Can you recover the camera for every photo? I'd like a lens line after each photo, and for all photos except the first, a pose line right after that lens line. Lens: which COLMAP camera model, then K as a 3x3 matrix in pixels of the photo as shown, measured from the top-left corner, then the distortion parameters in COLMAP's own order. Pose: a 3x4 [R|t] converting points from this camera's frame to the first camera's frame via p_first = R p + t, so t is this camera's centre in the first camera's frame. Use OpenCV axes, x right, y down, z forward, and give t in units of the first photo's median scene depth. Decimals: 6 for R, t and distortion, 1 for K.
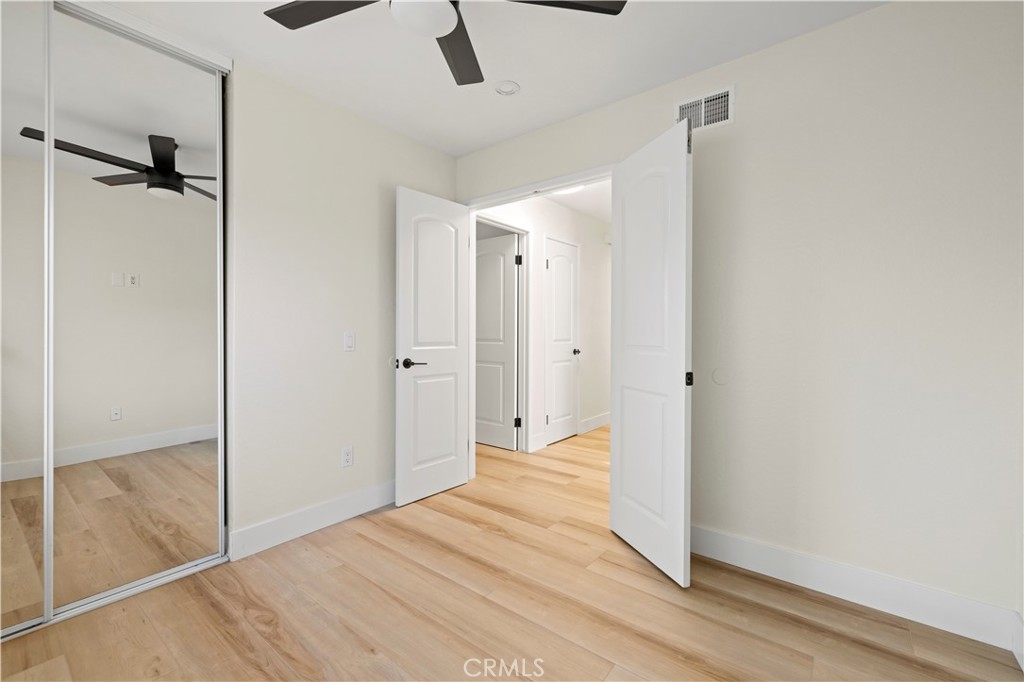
lens RADIAL K [[436.6, 0, 509.9], [0, 436.6, 337.4], [0, 0, 1]] dist [0.001216, 0.000273]
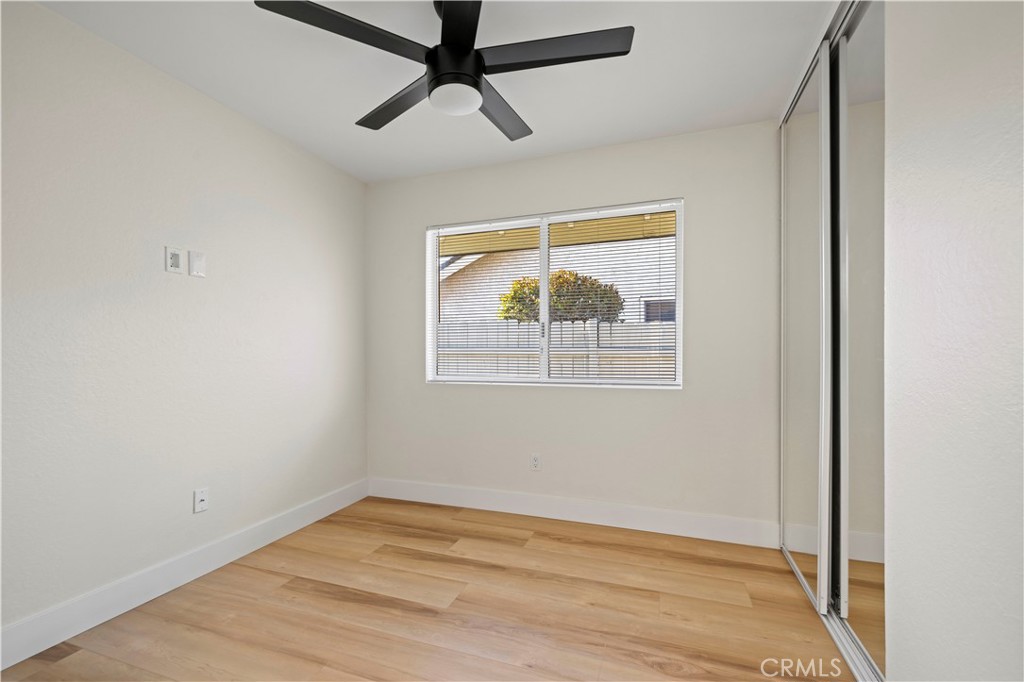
lens RADIAL K [[427.7, 0, 506.3], [0, 427.7, 349.6], [0, 0, 1]] dist [-0.000406, 0.000159]
pose [[-0.948933, -0.003529, -0.315457, 0.044511], [-0.003311, 0.999994, -0.001226, -0.016227], [0.315460, -0.000119, -0.948939, 1.570099]]
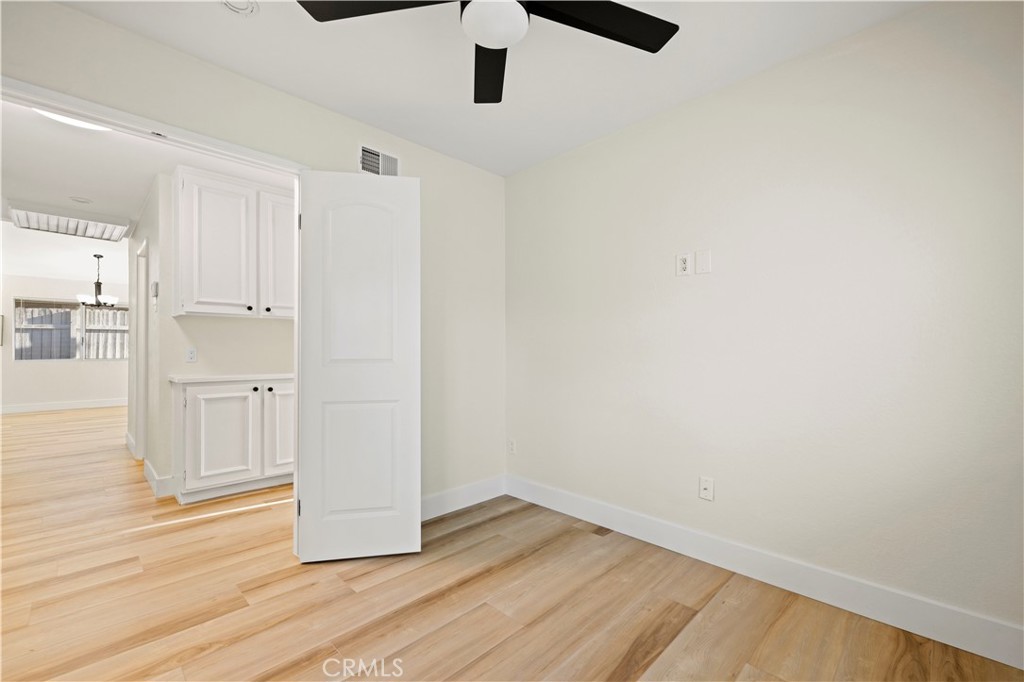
lens RADIAL K [[427.7, 0, 506.3], [0, 427.7, 349.6], [0, 0, 1]] dist [-0.000406, 0.000159]
pose [[0.111798, -0.001163, 0.993730, -0.795241], [0.010042, 0.999950, 0.000041, -0.001910], [-0.993680, 0.009974, 0.111804, 0.618369]]
